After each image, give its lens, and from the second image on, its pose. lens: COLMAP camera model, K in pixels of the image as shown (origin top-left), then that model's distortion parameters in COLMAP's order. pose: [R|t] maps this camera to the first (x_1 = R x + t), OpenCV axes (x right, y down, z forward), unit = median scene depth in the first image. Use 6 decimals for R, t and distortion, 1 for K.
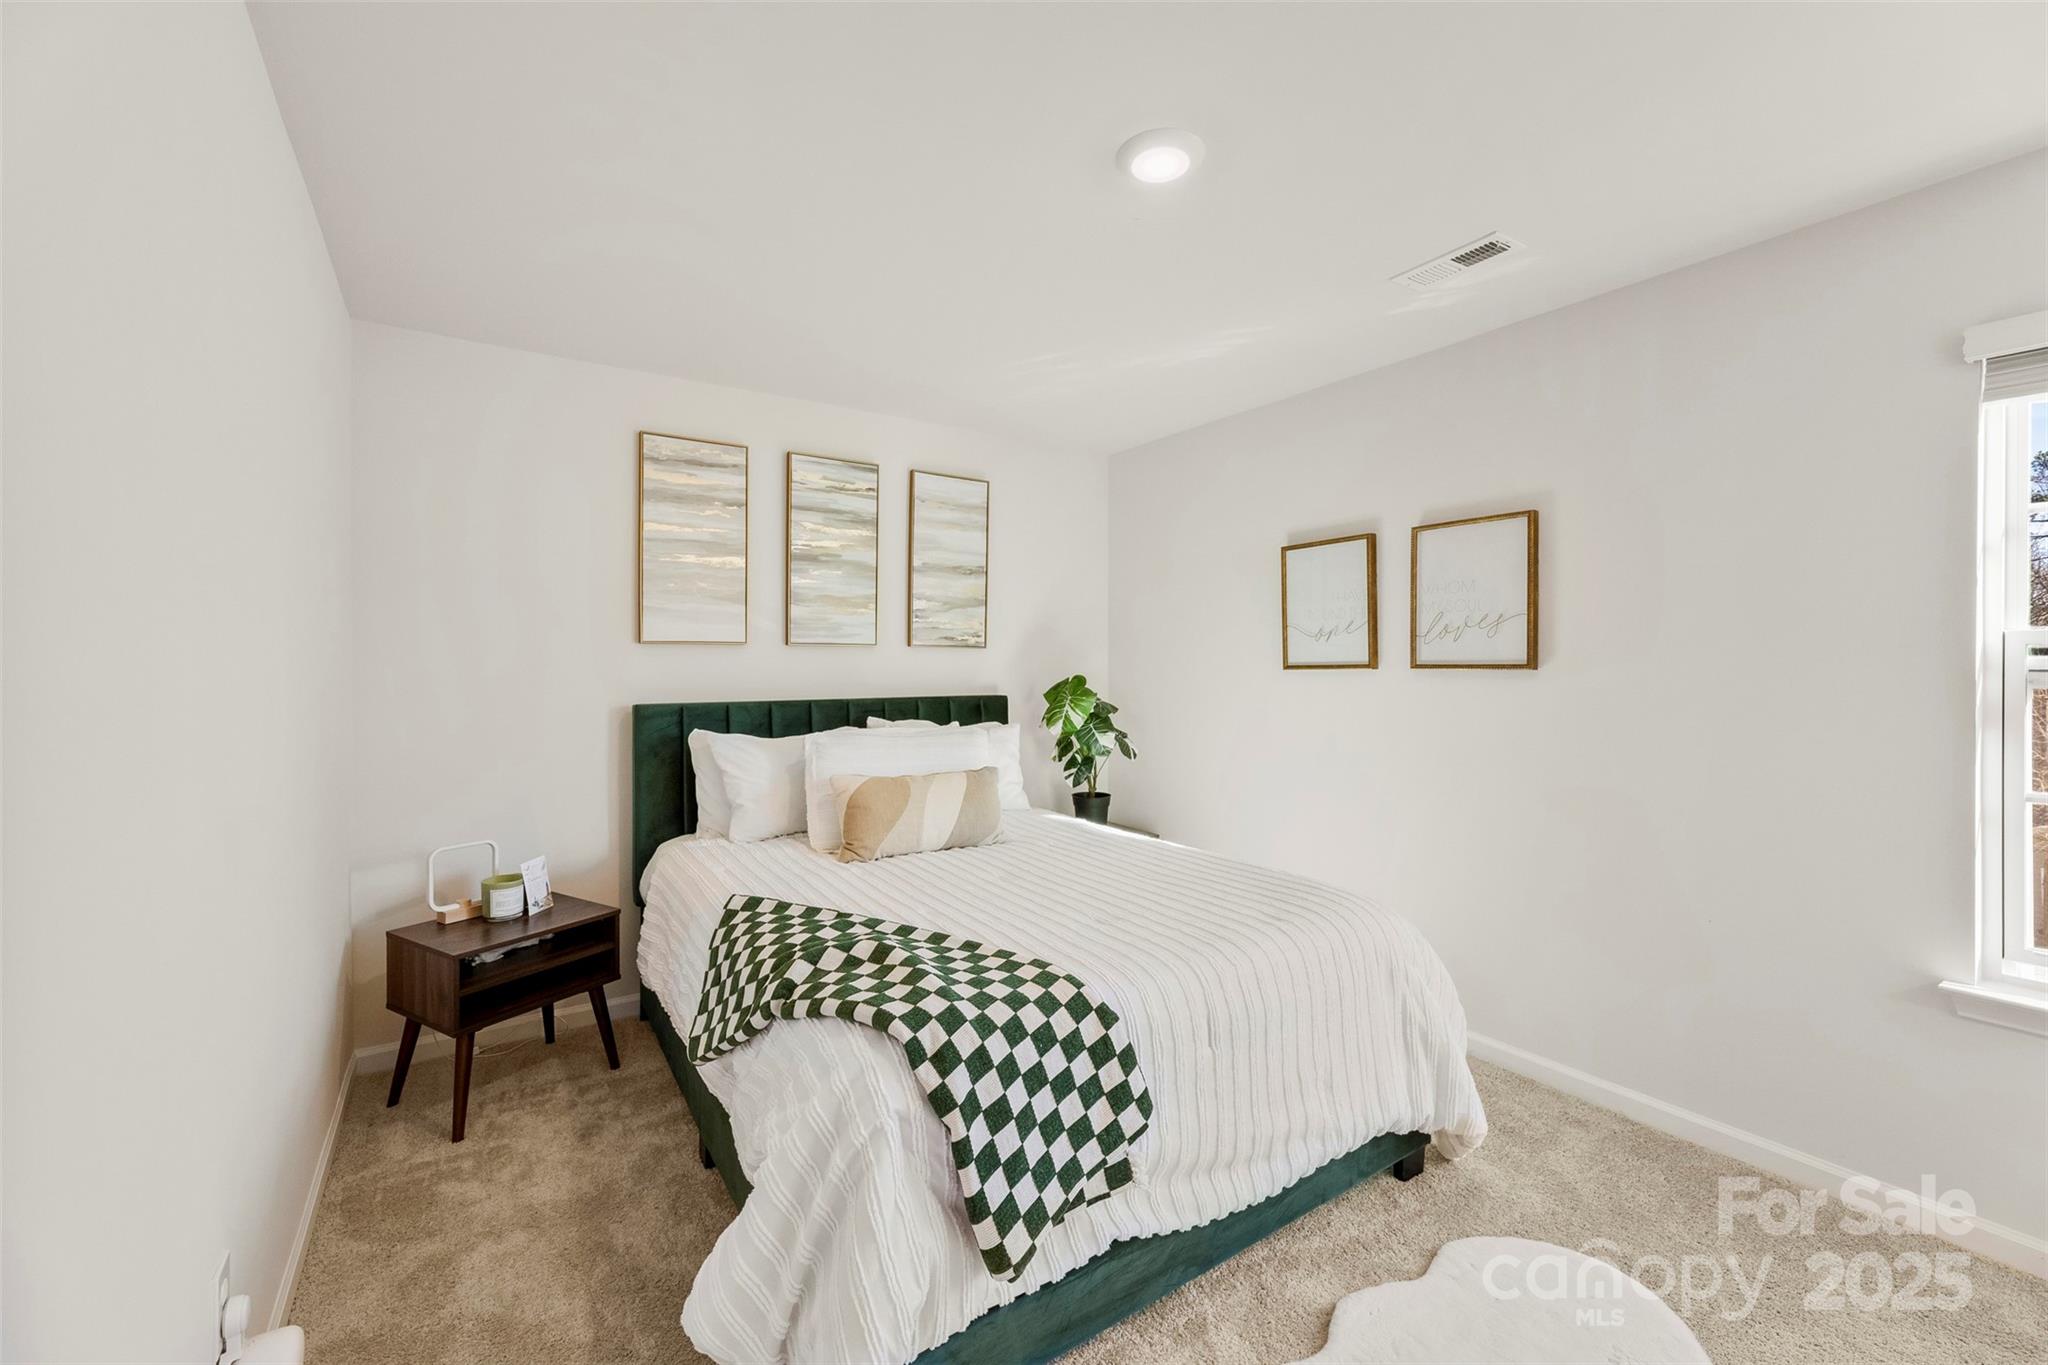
lens RADIAL K [[827.1, 0, 1022.6], [0, 827.1, 685.3], [0, 0, 1]] dist [-0.000196, -0.000050]
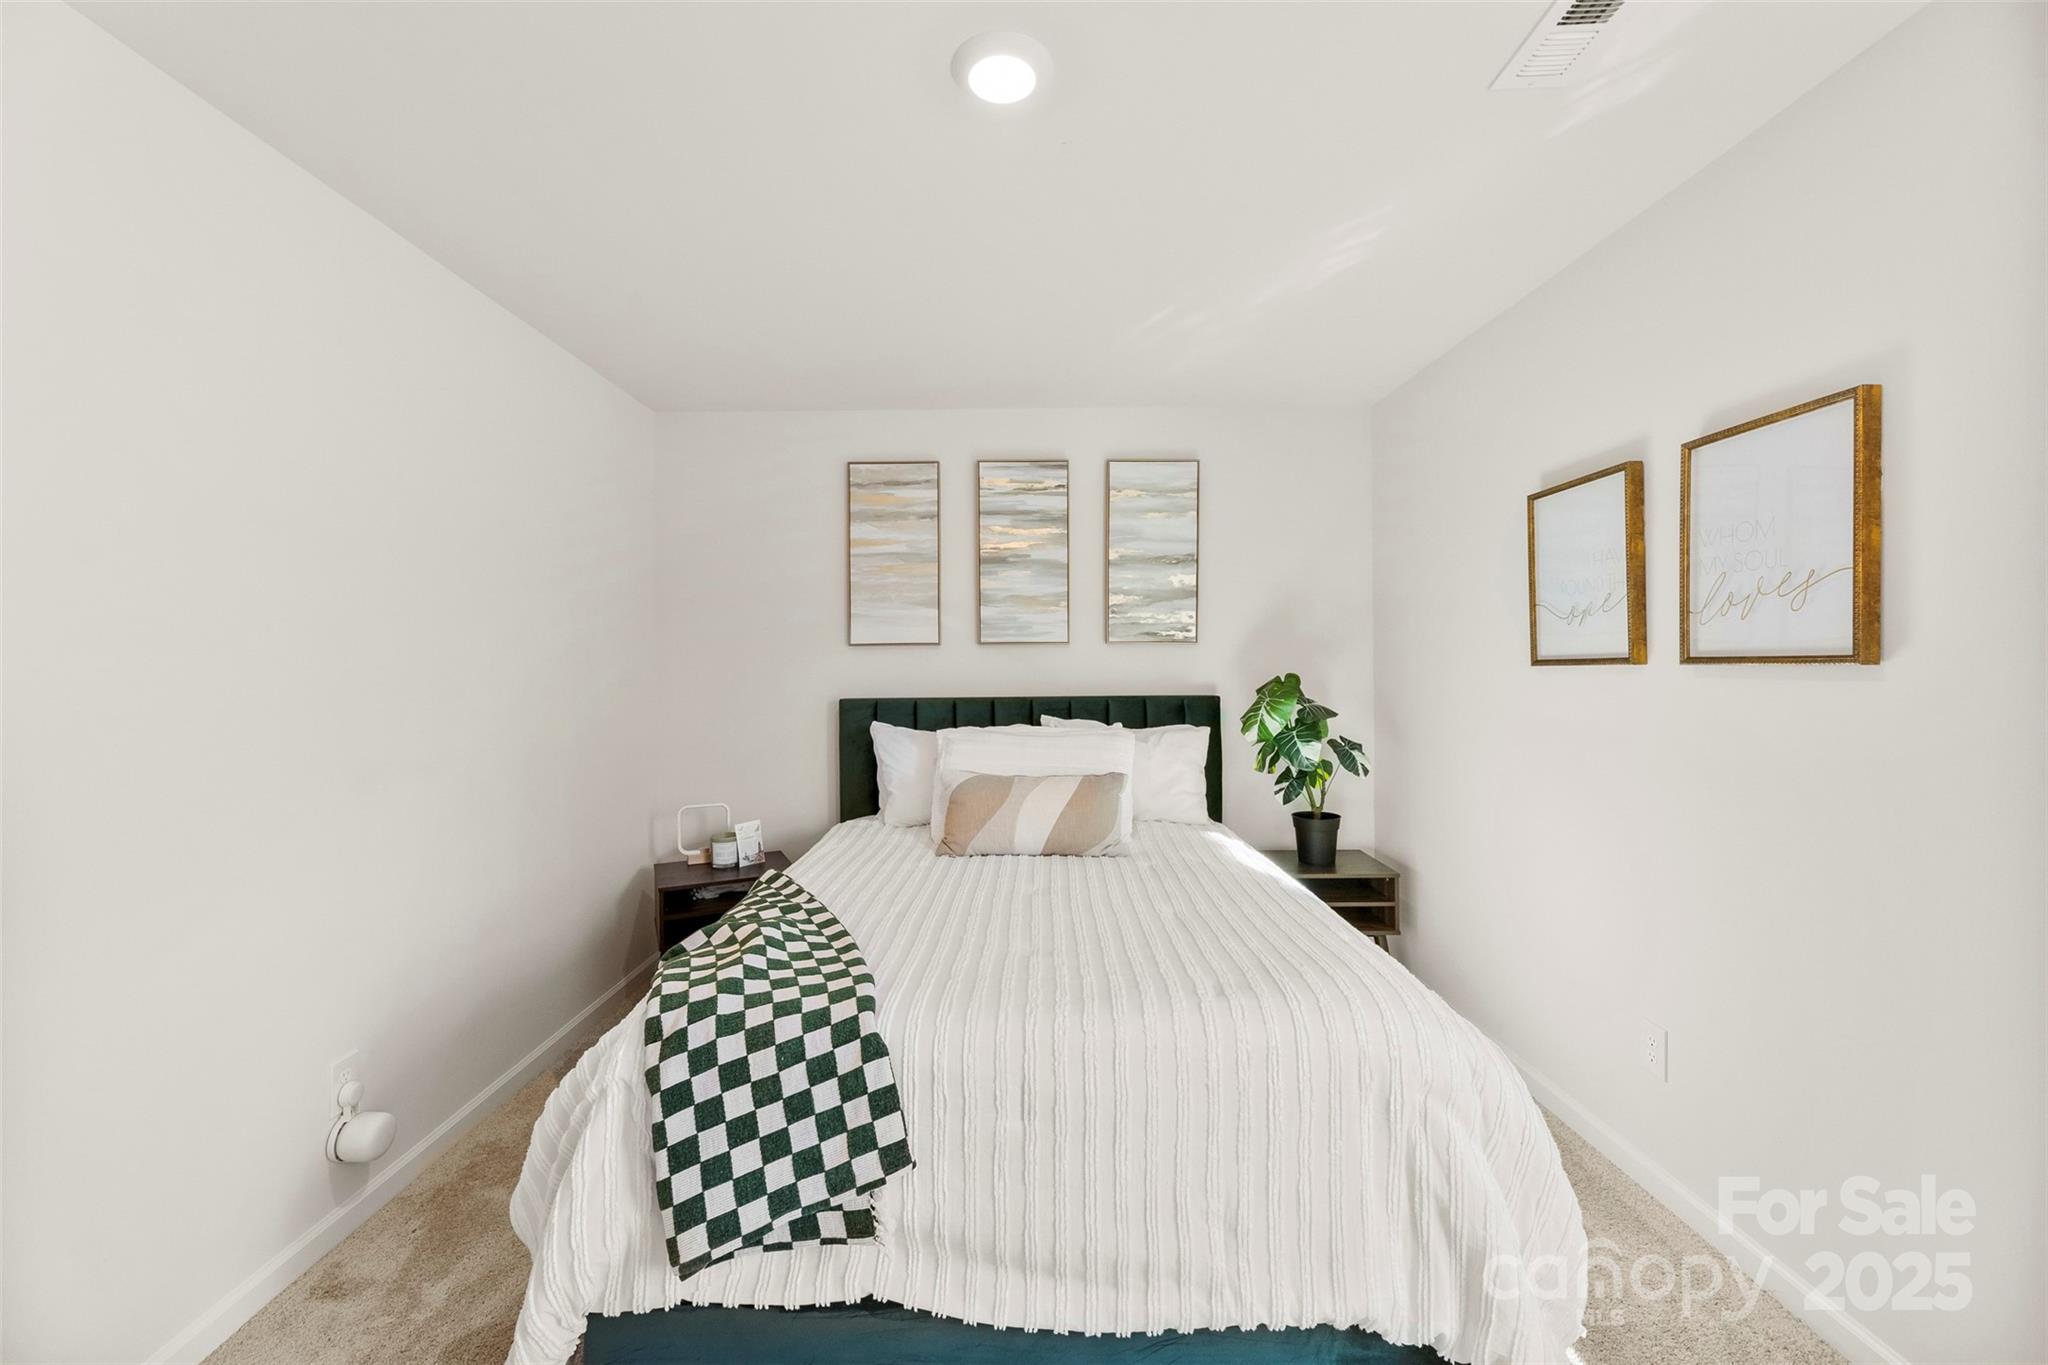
lens RADIAL K [[827.1, 0, 1019.9], [0, 827.1, 685.0], [0, 0, 1]] dist [-0.000196, -0.000050]
pose [[0.833349, 0.007869, -0.552691, 0.385430], [-0.005697, 0.999968, 0.005647, -0.004001], [0.552718, -0.001557, 0.833367, 0.171760]]
